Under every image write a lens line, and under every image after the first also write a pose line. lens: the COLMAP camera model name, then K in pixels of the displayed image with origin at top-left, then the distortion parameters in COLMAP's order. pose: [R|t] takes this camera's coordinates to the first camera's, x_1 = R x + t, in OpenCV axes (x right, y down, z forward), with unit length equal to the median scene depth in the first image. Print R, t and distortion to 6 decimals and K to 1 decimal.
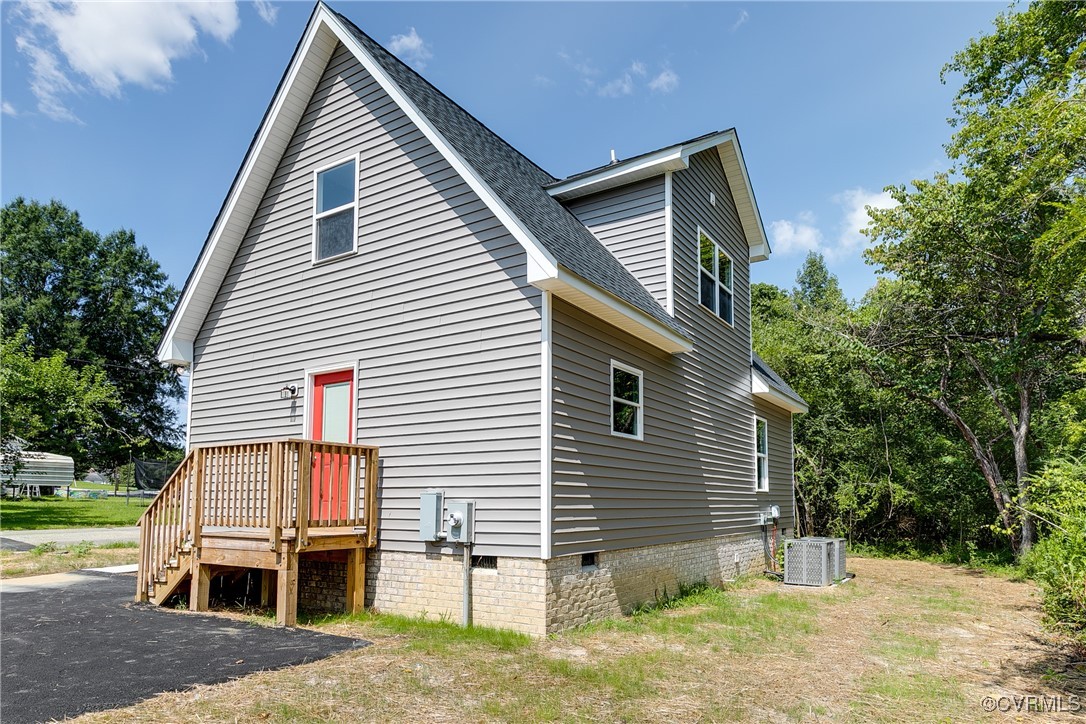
lens RADIAL K [[673.3, 0, 543.4], [0, 673.3, 435.2], [0, 0, 1]] dist [0.008106, -0.000507]
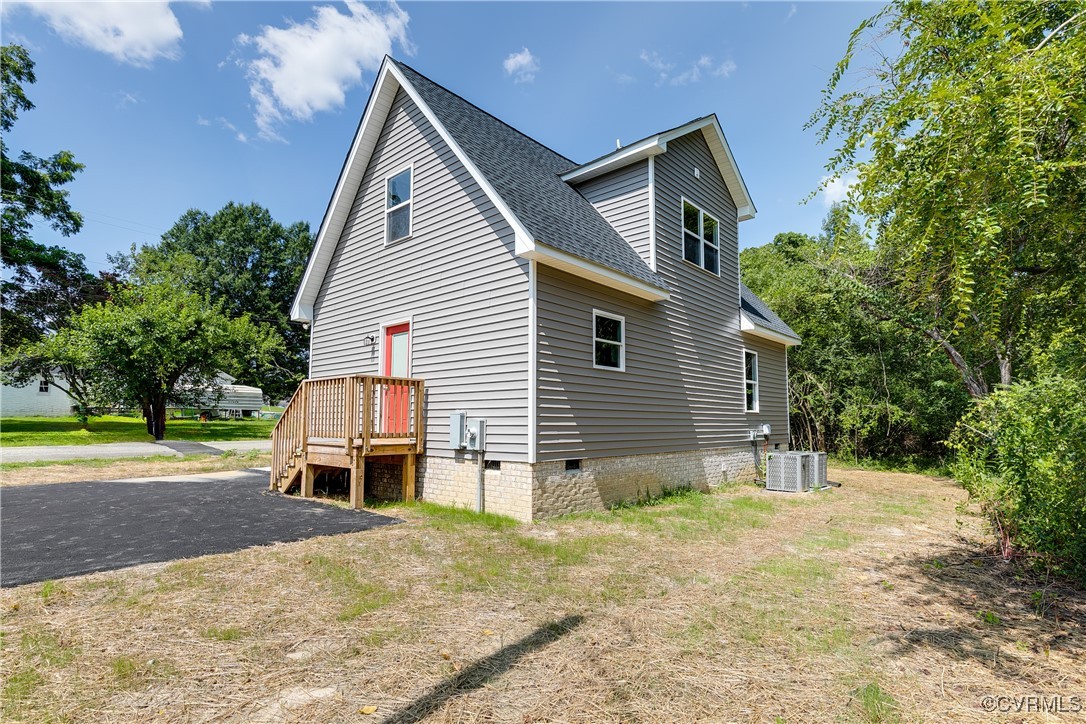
lens RADIAL K [[570.9, 0, 543.0], [0, 570.9, 362.0], [0, 0, 1]] dist [-0.002748, -0.000167]
pose [[0.982450, -0.018409, -0.185616, 0.181754], [0.016816, 0.999807, -0.010153, -0.001875], [0.185767, 0.006854, 0.982570, -0.074554]]
